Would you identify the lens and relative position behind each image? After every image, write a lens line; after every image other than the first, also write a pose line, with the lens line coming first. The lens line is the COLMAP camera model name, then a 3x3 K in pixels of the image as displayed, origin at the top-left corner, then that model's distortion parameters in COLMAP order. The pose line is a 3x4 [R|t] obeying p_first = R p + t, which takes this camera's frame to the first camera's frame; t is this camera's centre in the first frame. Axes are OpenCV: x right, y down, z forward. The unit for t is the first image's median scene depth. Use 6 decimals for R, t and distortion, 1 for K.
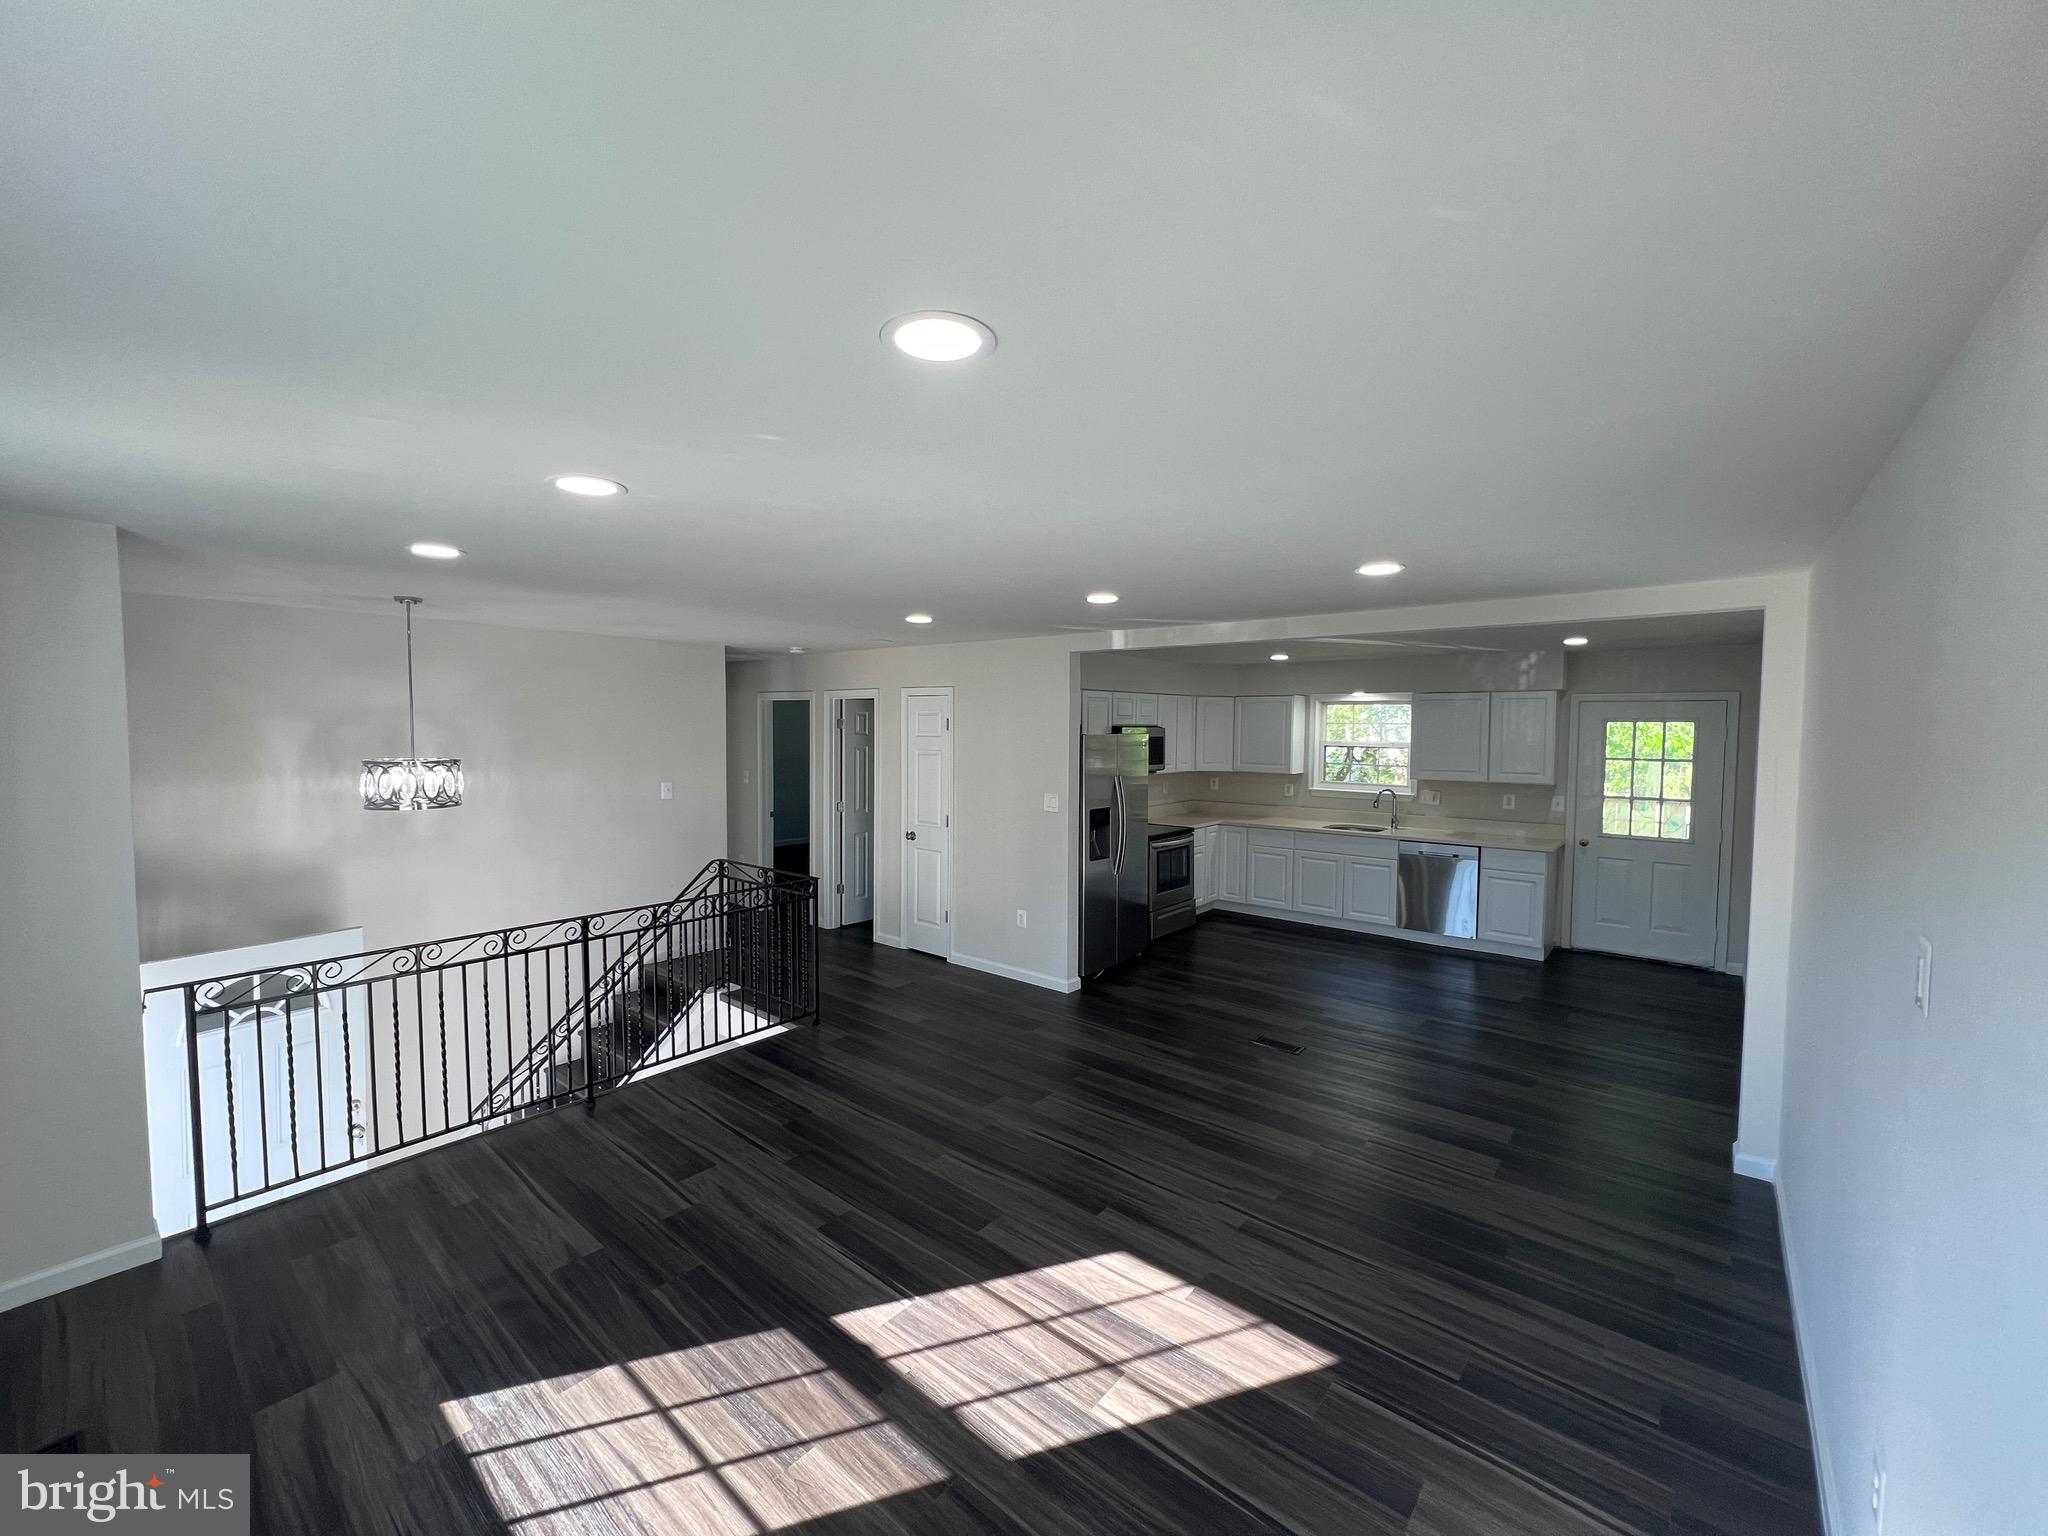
lens RADIAL K [[820.4, 0, 1021.9], [0, 820.4, 769.3], [0, 0, 1]] dist [-0.001062, -0.000436]
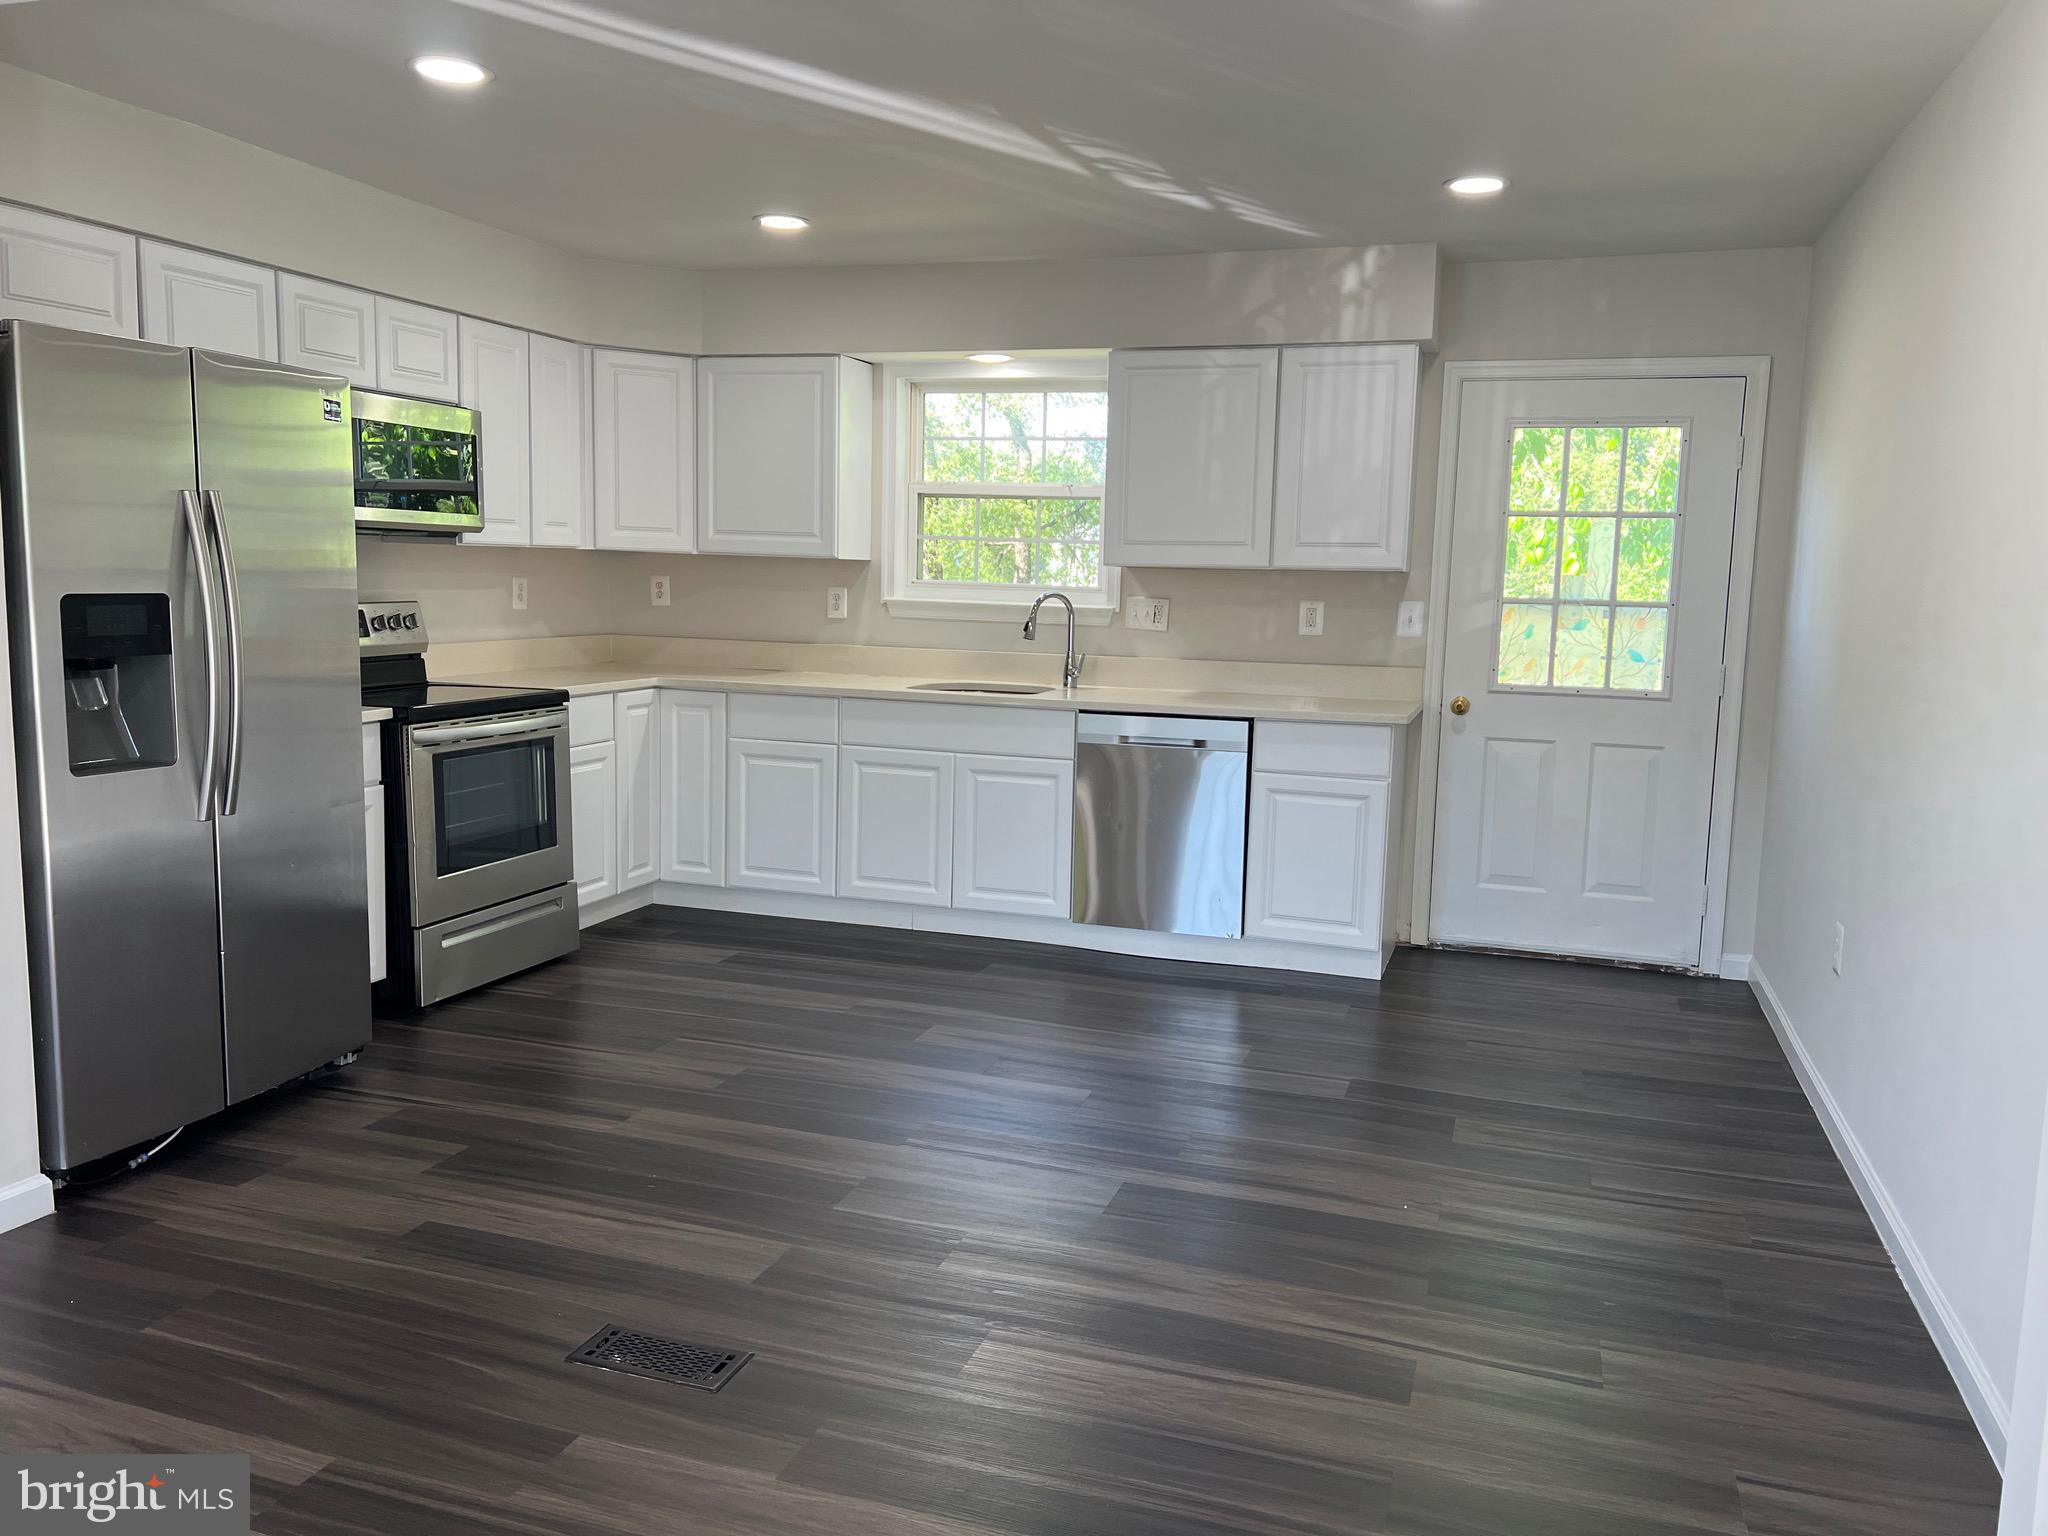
lens RADIAL K [[1523.9, 0, 1048.9], [0, 1523.9, 761.1], [0, 0, 1]] dist [0.066734, -0.082060]
pose [[0.926621, -0.027879, 0.374962, 0.178252], [-0.001910, 0.996885, 0.078840, 0.056820], [-0.375993, -0.073771, 0.923681, 0.334012]]
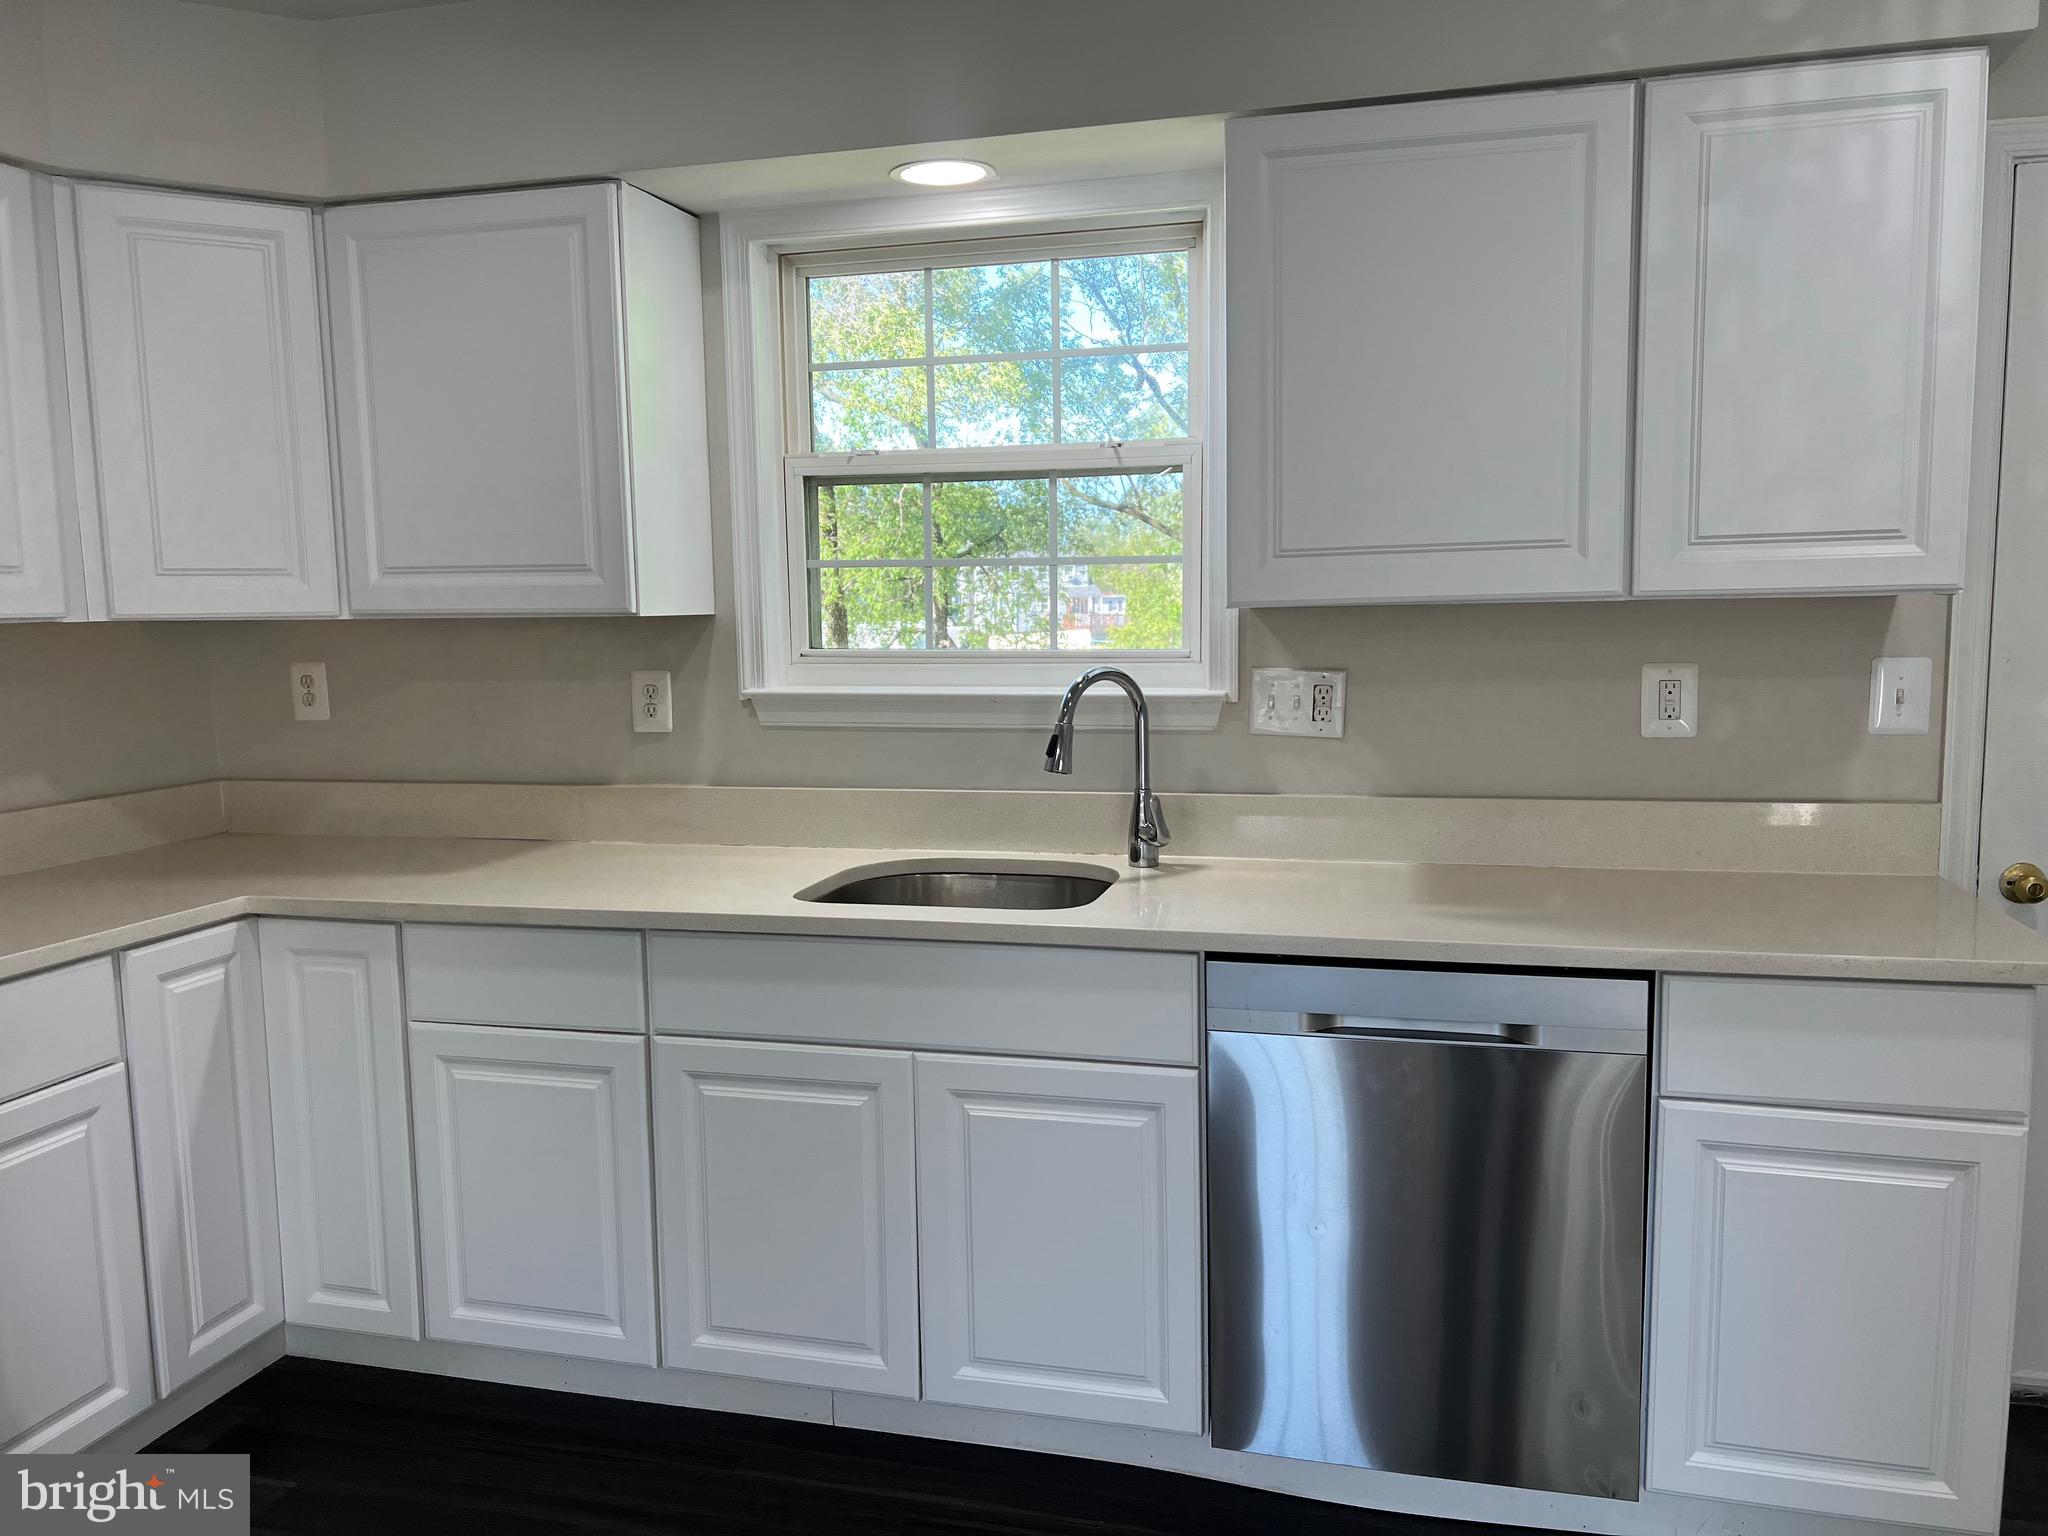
lens RADIAL K [[1523.9, 0, 1027.9], [0, 1523.9, 776.4], [0, 0, 1]] dist [0.066734, -0.082060]
pose [[0.906601, -0.069402, 0.416242, 0.325562], [0.043796, 0.996531, 0.070766, 0.027097], [-0.419710, -0.045927, 0.906496, 0.800388]]
